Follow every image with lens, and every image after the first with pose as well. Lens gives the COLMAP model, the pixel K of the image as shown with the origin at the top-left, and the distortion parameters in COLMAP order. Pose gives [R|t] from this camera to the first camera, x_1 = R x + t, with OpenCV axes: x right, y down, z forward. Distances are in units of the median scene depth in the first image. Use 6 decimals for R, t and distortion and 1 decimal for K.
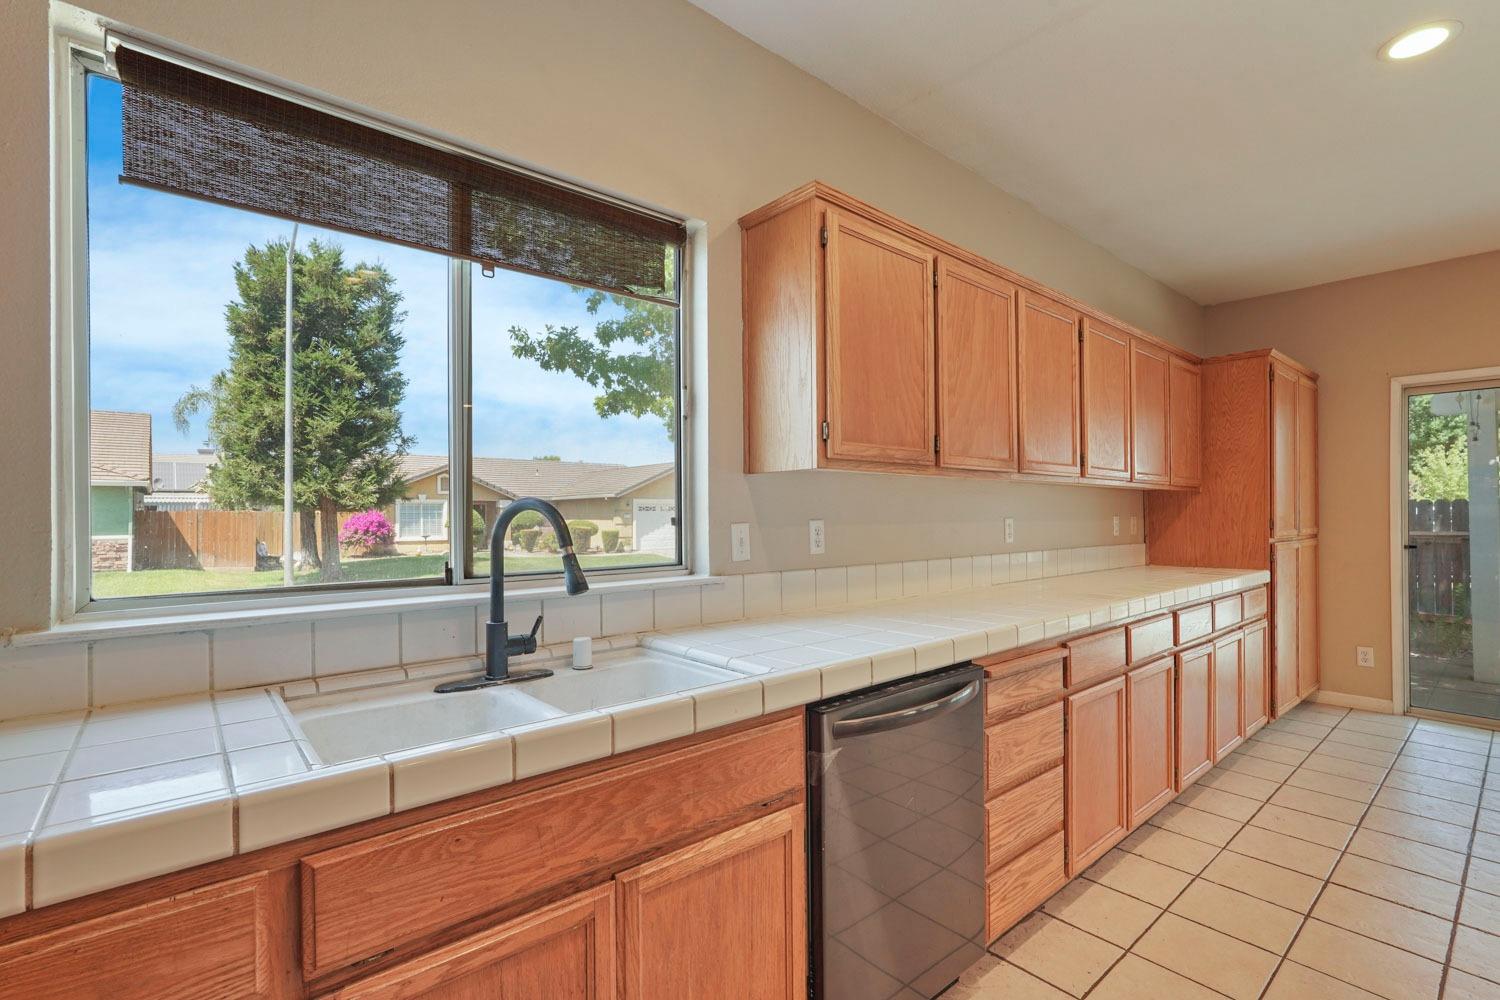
lens RADIAL K [[680.5, 0, 755.2], [0, 680.5, 514.5], [0, 0, 1]] dist [-0.003575, 0.000462]
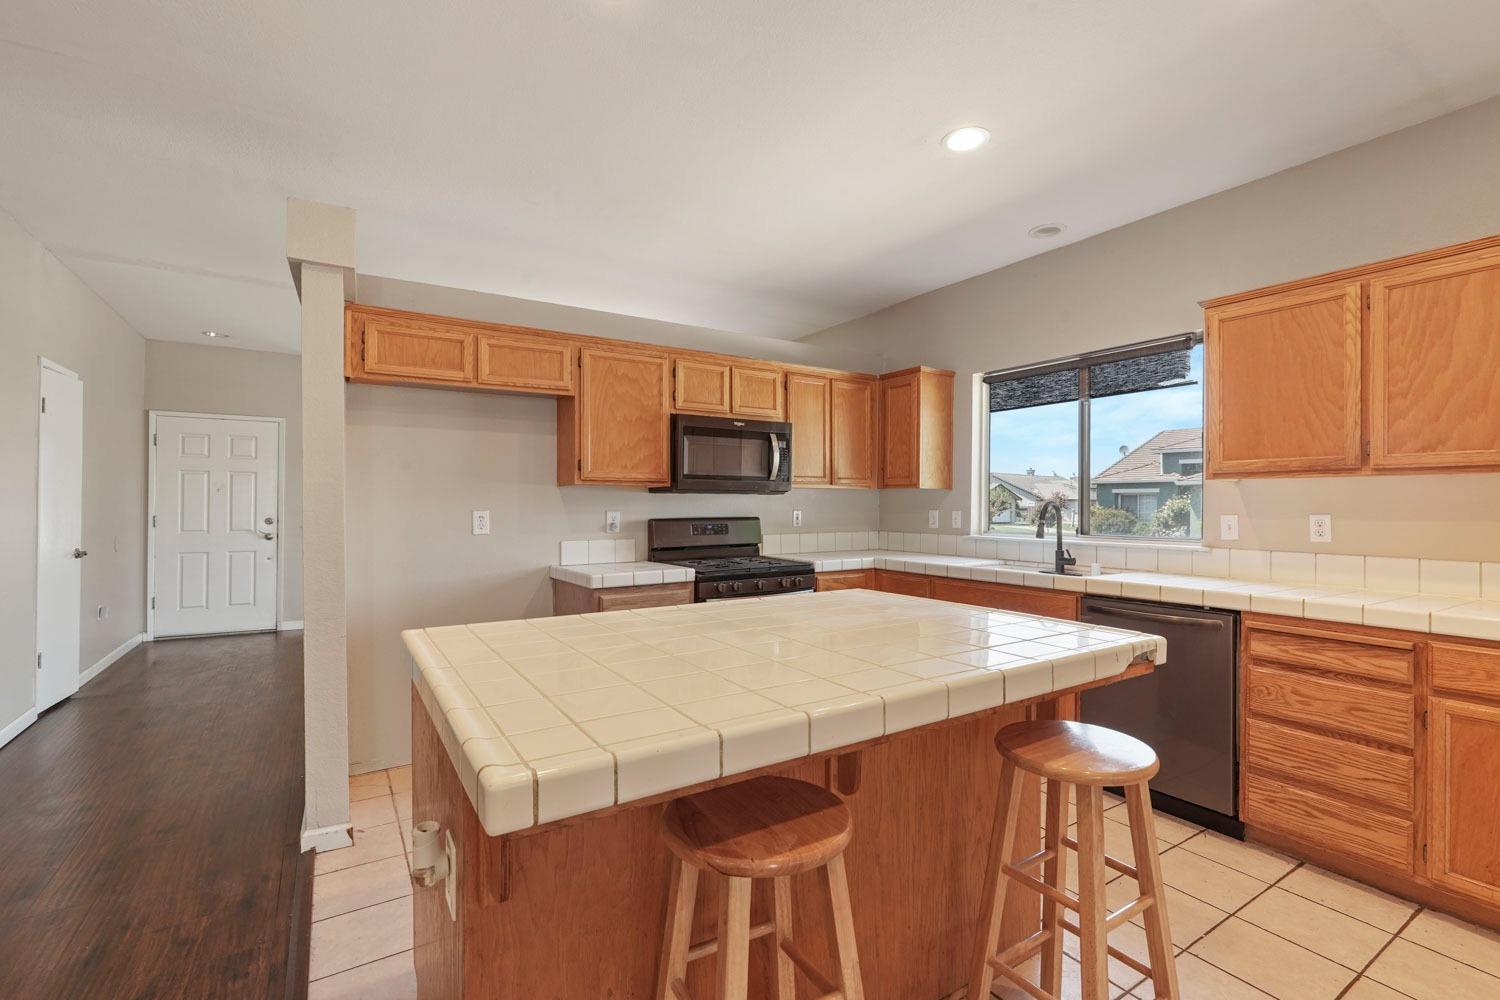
lens RADIAL K [[667.1, 0, 752.4], [0, 667.1, 500.0], [0, 0, 1]] dist [-0.002440, 0.000950]
pose [[-0.142010, -0.003818, -0.989858, 0.888663], [-0.005451, 0.999980, -0.003075, -0.005439], [0.989850, 0.004959, -0.142028, 0.088729]]
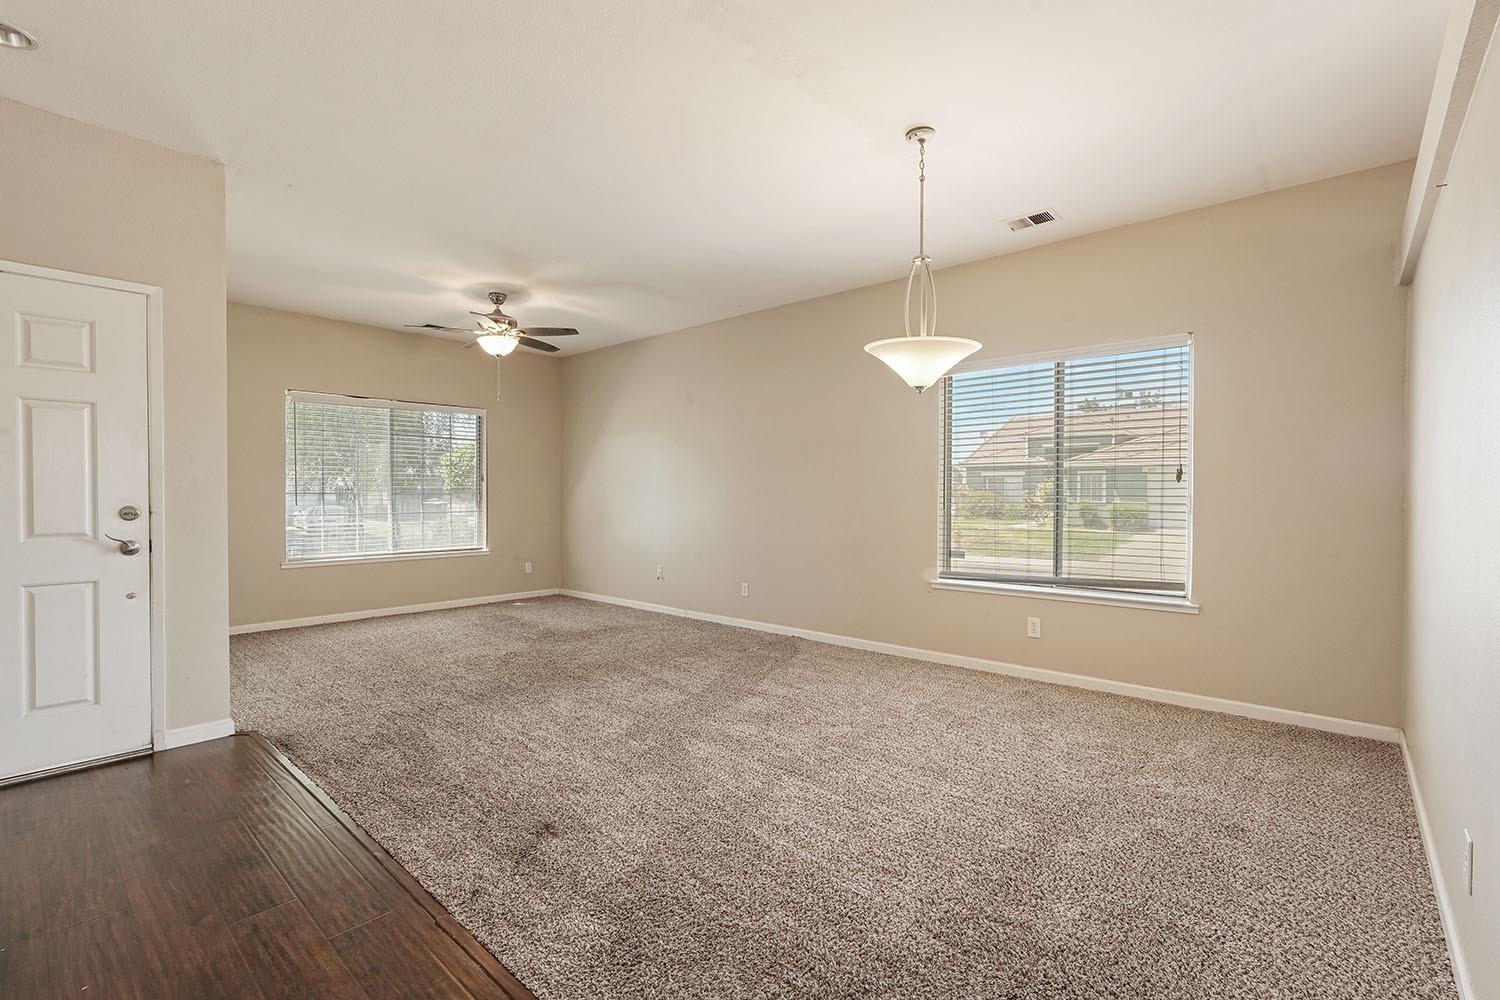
lens RADIAL K [[675.6, 0, 750.0], [0, 675.6, 500.0], [0, 0, 1]] dist [-0.014034, 0.009155]
pose [[0.126688, 0.018029, -0.991779, 0.209506], [-0.002406, 0.999837, 0.017868, 0.020190], [0.991940, 0.000123, 0.126711, -0.796904]]
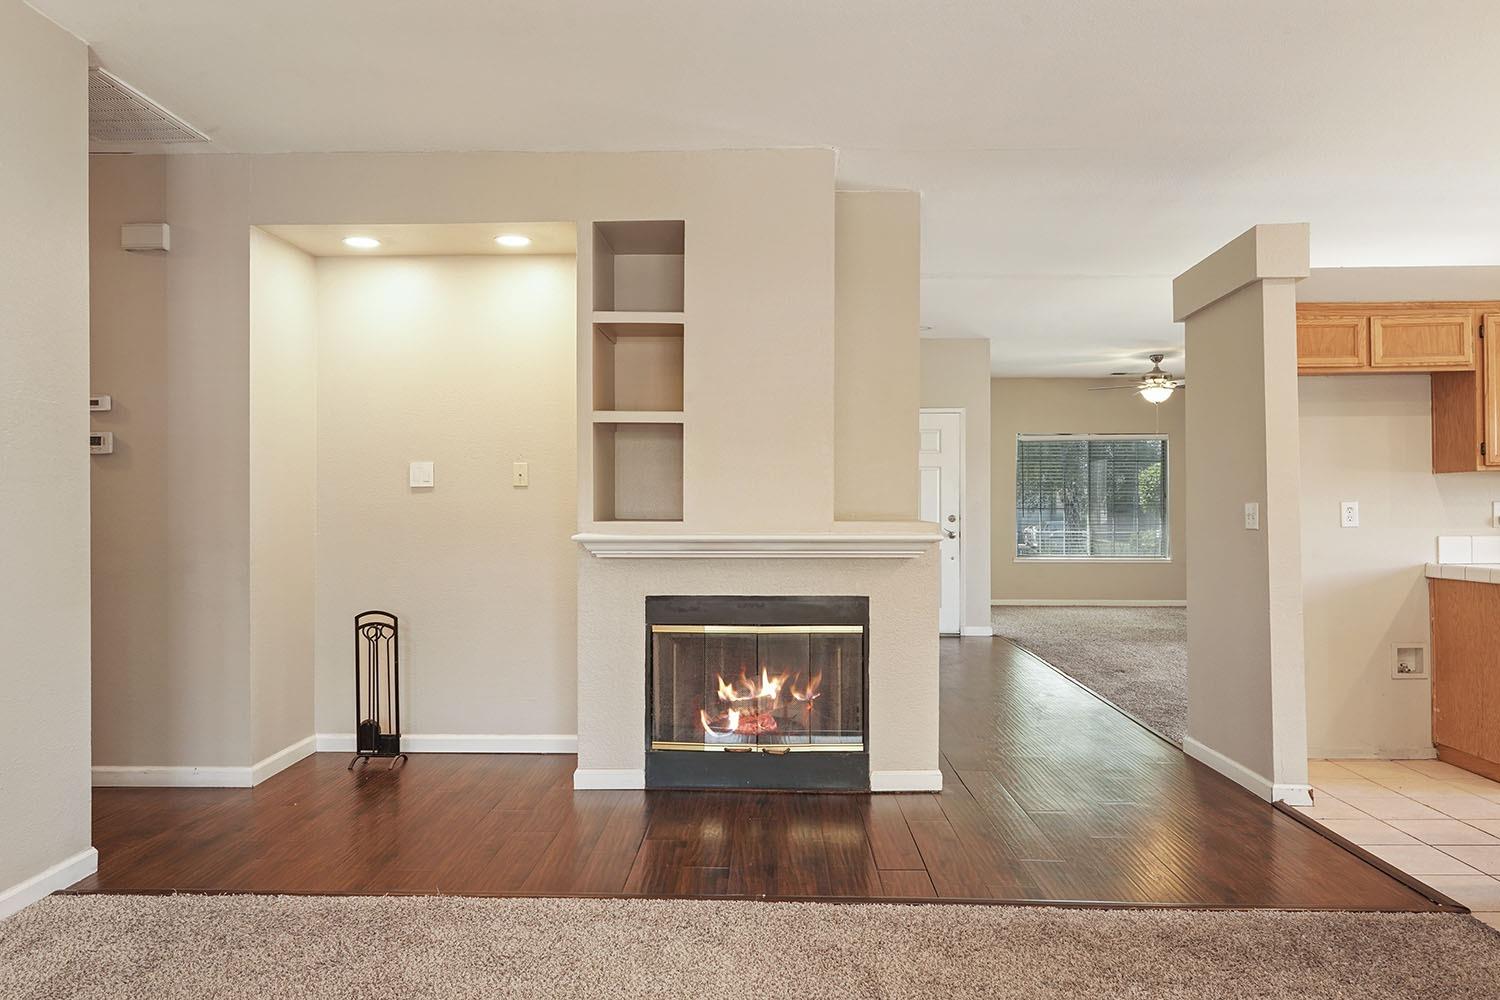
lens RADIAL K [[1003.1, 0, 750.0], [0, 1003.1, 500.0], [0, 0, 1]] dist [-0.005500, 0.002160]
pose [[-0.671650, 0.002750, -0.740864, 1.514791], [0.004350, 0.999991, -0.000232, 0.003984], [0.740856, -0.003378, -0.671656, -0.121964]]
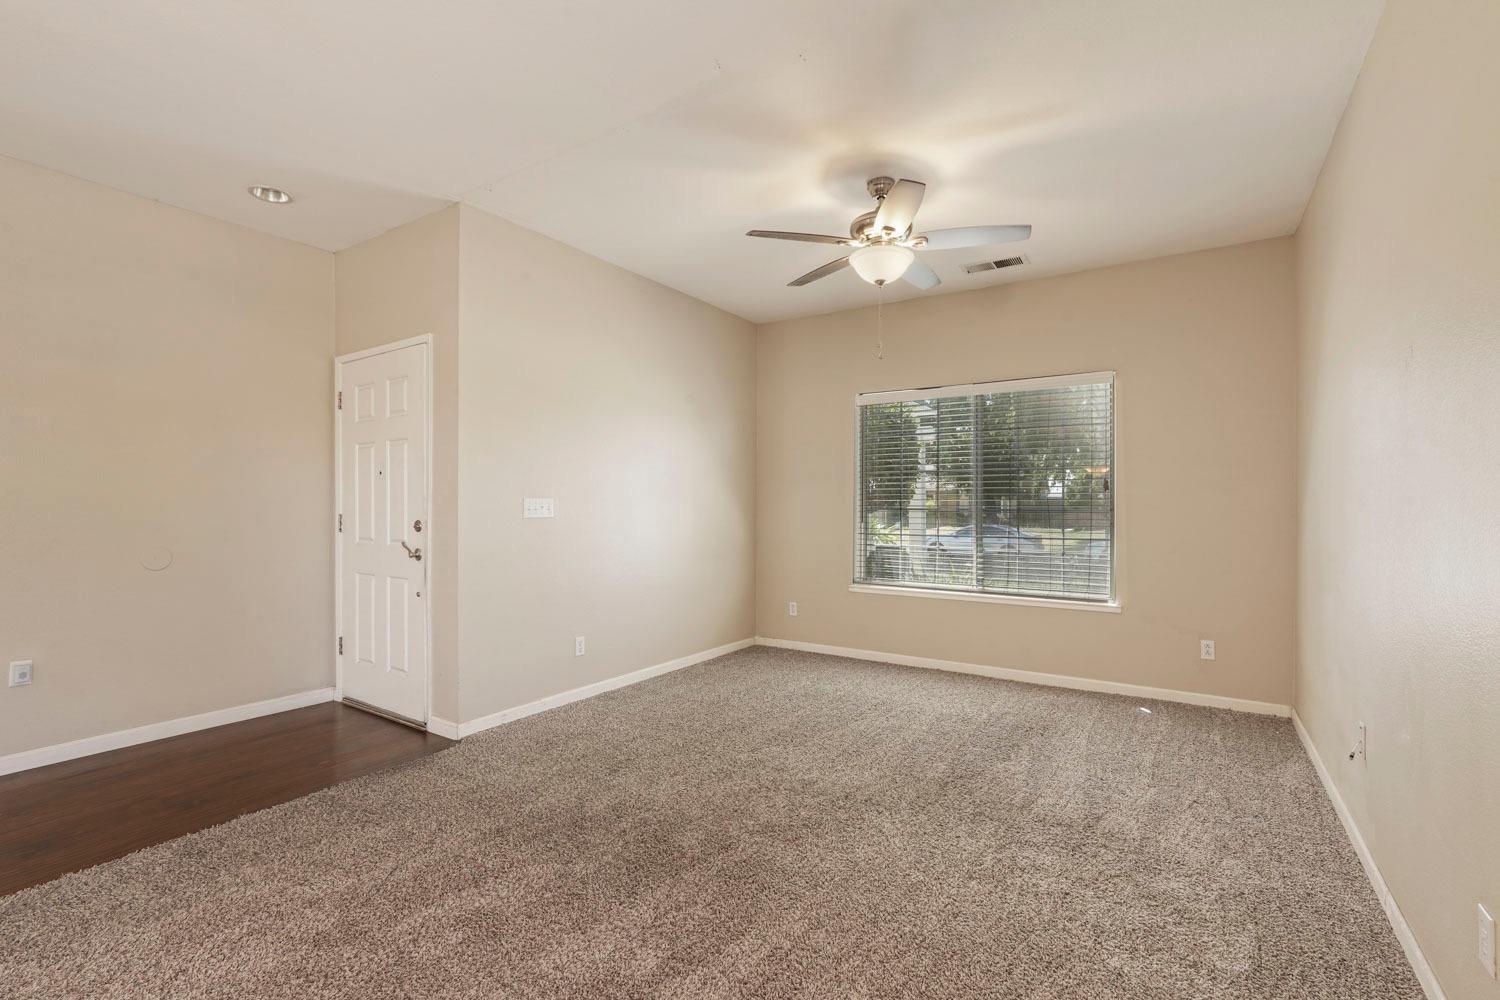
lens RADIAL K [[659.5, 0, 755.5], [0, 659.5, 503.9], [0, 0, 1]] dist [-0.004910, 0.000052]
pose [[-0.962650, 0.004851, -0.270705, -0.884940], [0.003960, 0.999985, 0.003836, 0.018347], [0.270719, 0.002621, -0.962655, -0.378739]]
